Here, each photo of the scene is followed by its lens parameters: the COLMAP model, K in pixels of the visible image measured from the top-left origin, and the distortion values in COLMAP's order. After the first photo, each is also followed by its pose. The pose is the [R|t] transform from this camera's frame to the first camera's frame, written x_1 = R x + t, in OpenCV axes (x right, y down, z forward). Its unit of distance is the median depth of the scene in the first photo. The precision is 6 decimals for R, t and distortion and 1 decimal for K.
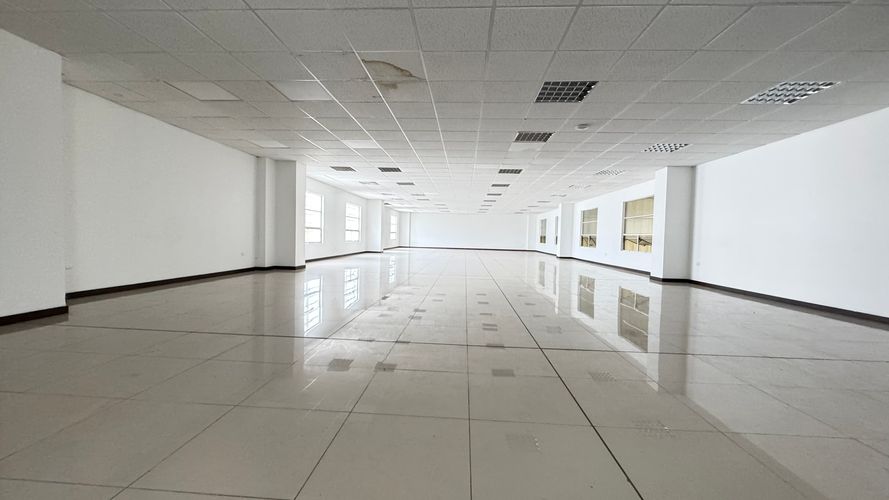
lens RADIAL K [[354.4, 0, 444.0], [0, 354.4, 256.3], [0, 0, 1]] dist [-0.001974, 0.000500]
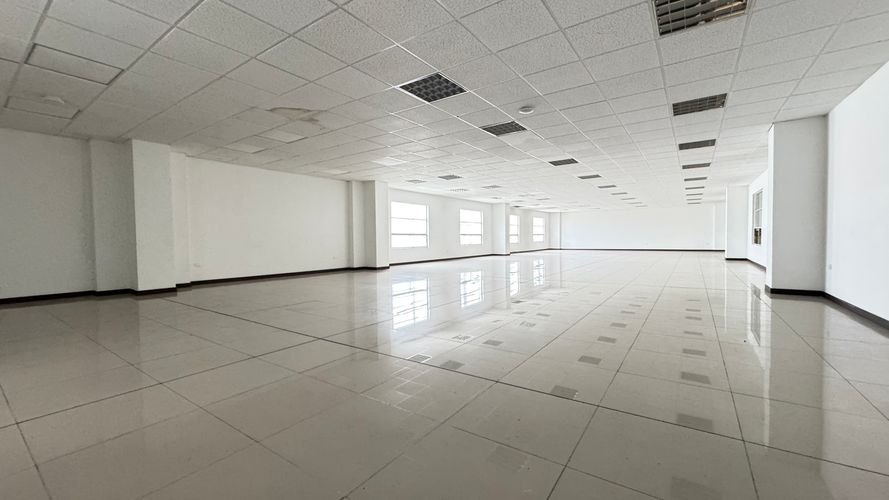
lens RADIAL K [[354.4, 0, 443.2], [0, 354.4, 244.8], [0, 0, 1]] dist [-0.001974, 0.000500]
pose [[0.851095, -0.026359, -0.524350, 0.405152], [0.004839, 0.999090, -0.042370, 0.004196], [0.524990, 0.033523, 0.850448, 0.092631]]
